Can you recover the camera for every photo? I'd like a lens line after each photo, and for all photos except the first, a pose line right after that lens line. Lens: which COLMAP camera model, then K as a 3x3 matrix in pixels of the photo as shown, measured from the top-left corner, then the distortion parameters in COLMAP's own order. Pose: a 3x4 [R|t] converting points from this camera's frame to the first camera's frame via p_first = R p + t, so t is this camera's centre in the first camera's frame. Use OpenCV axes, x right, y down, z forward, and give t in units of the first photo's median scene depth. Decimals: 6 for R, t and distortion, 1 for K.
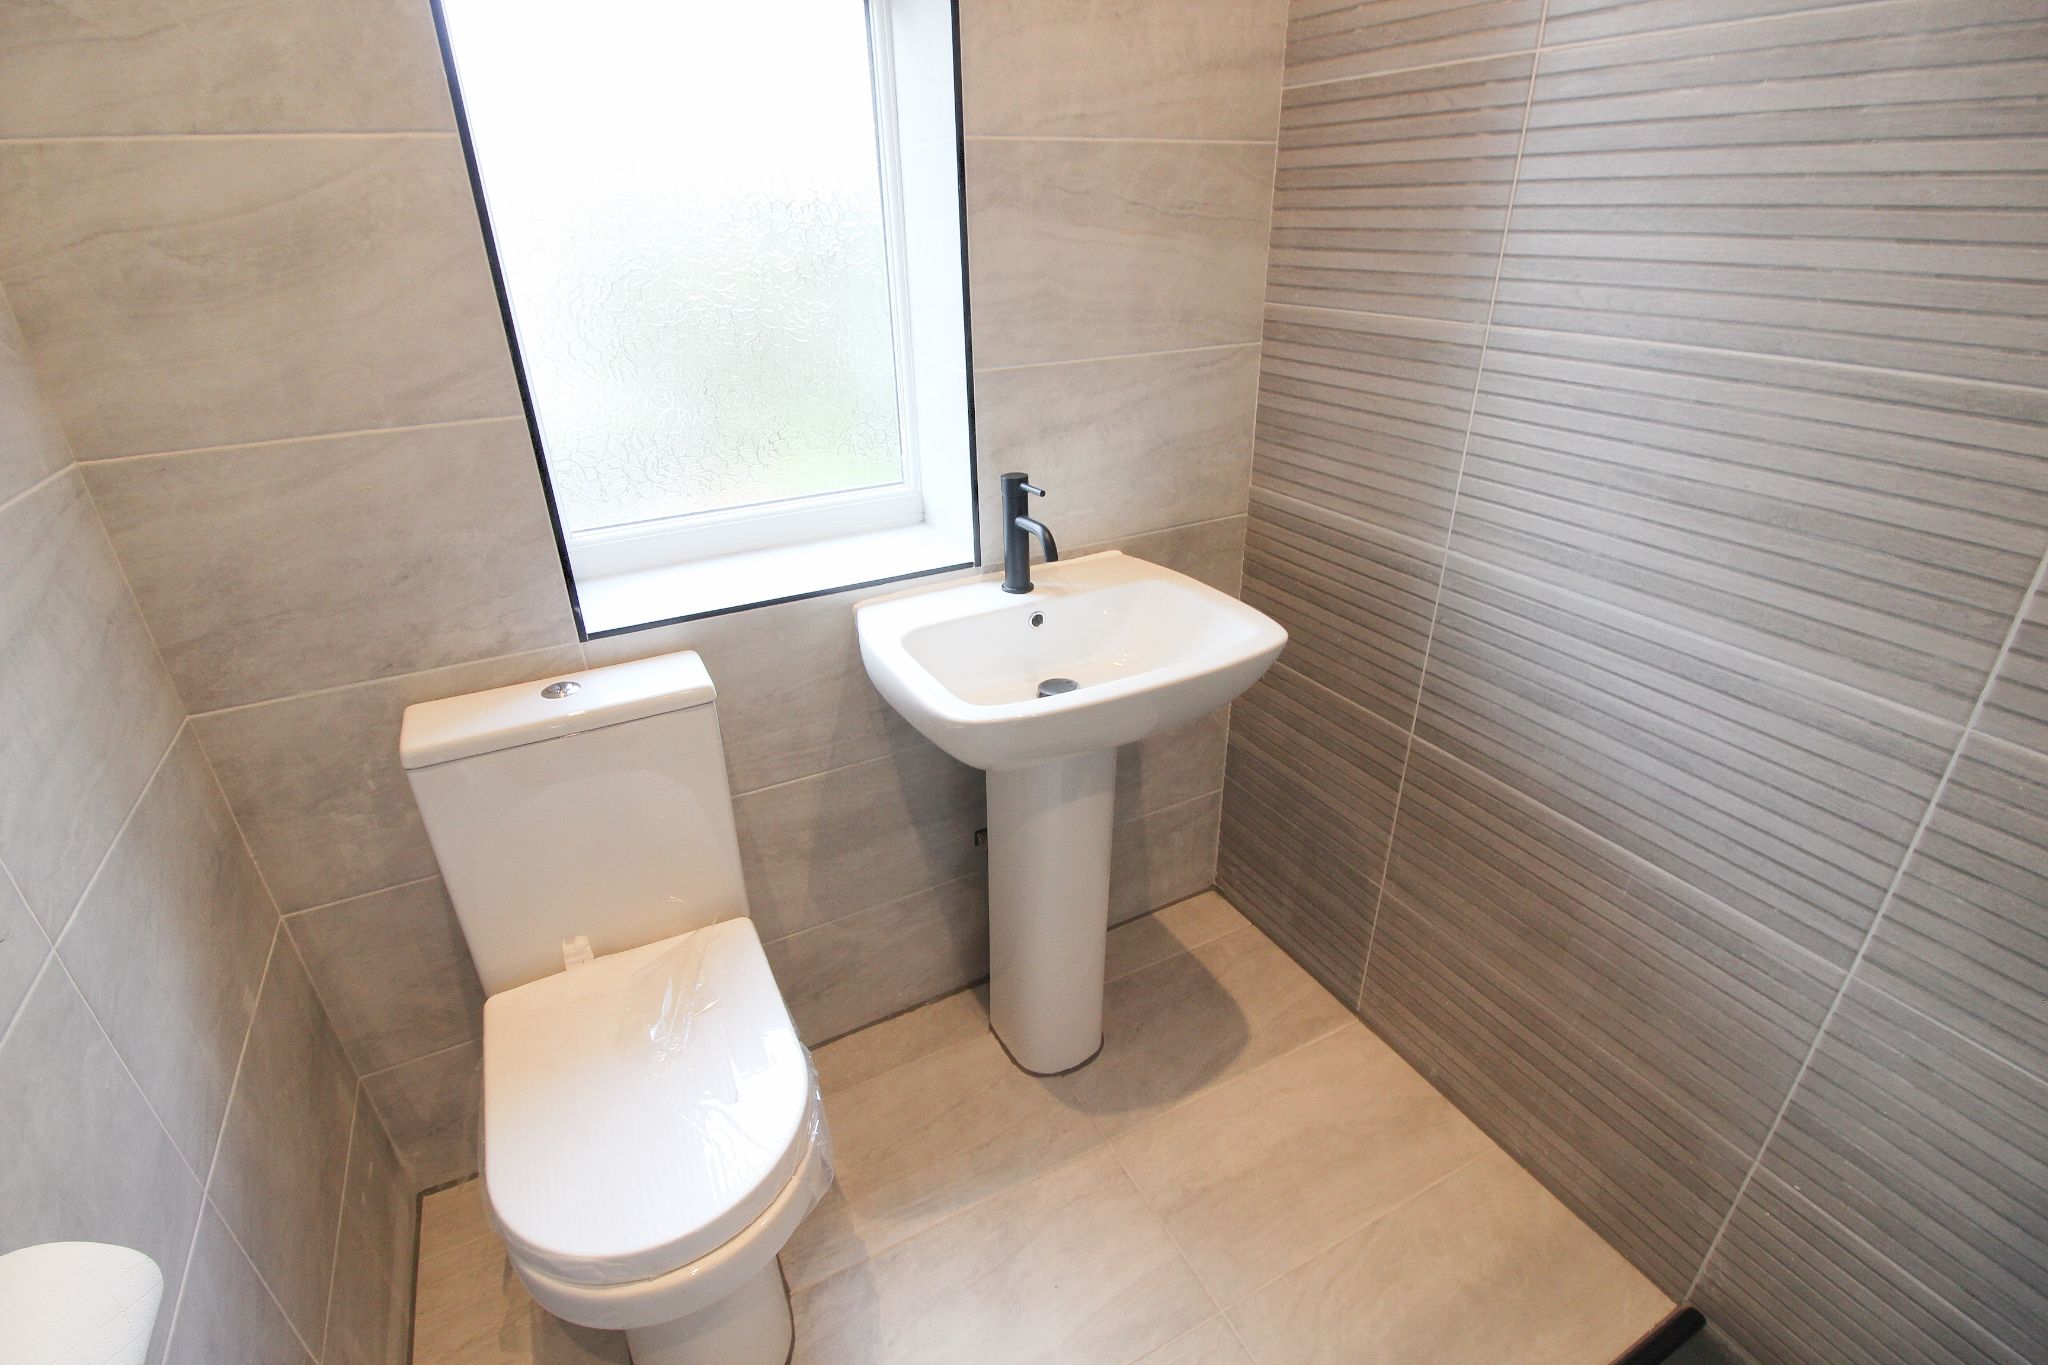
lens RADIAL K [[943.6, 0, 1009.3], [0, 943.6, 668.0], [0, 0, 1]] dist [0.001971, -0.013472]
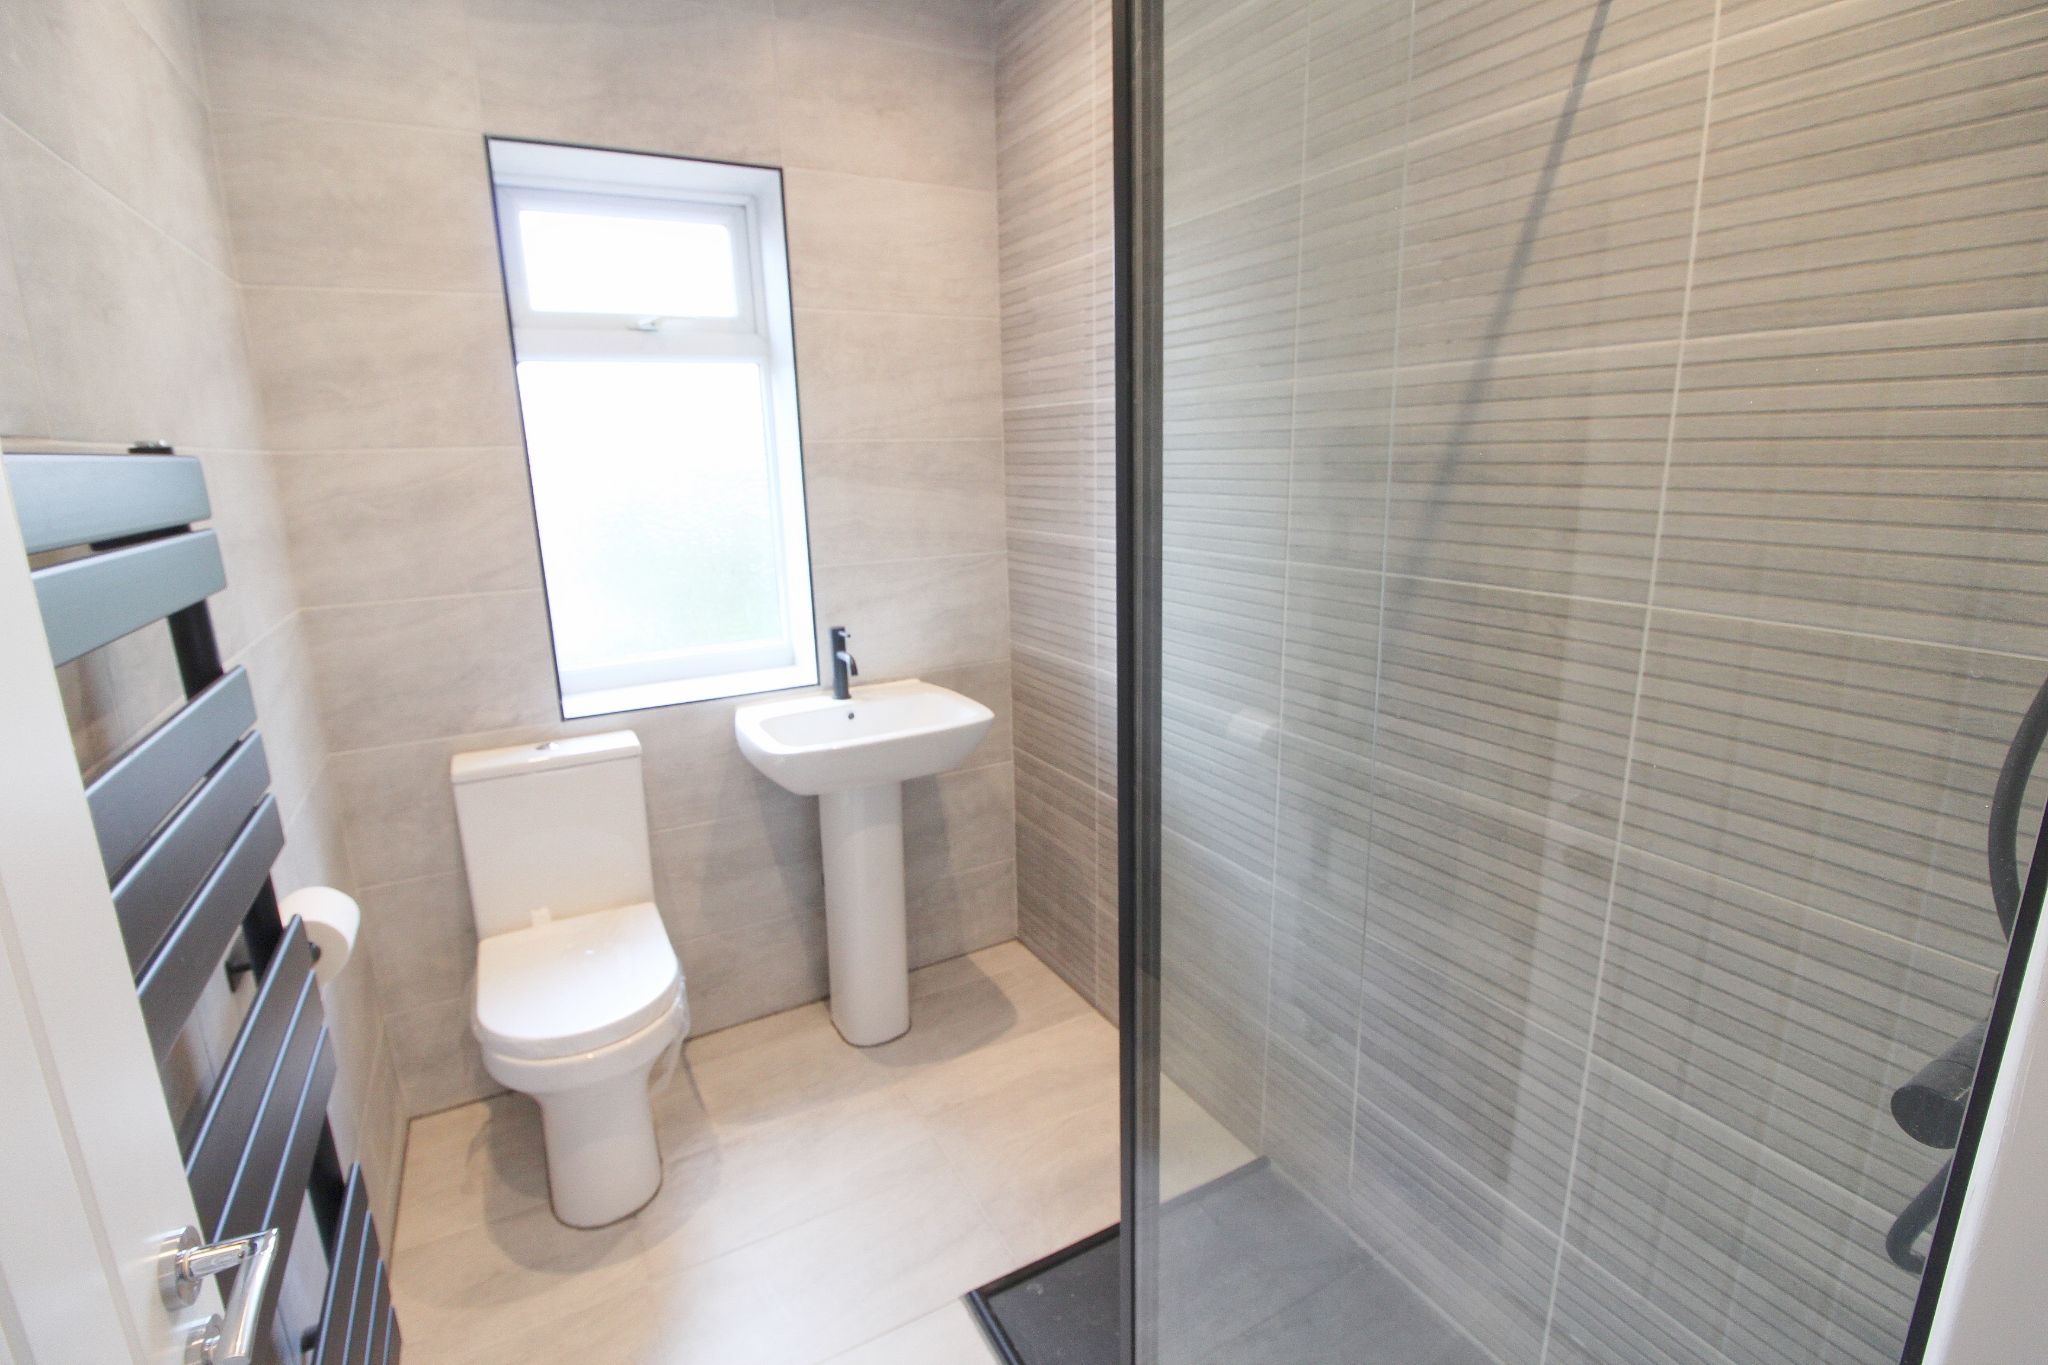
lens RADIAL K [[943.6, 0, 1009.3], [0, 943.6, 668.0], [0, 0, 1]] dist [0.001971, -0.013472]
pose [[0.999780, -0.008103, 0.019336, 0.264604], [0.012241, 0.974371, -0.224613, 0.229777], [-0.017021, 0.224801, 0.974256, -0.570538]]
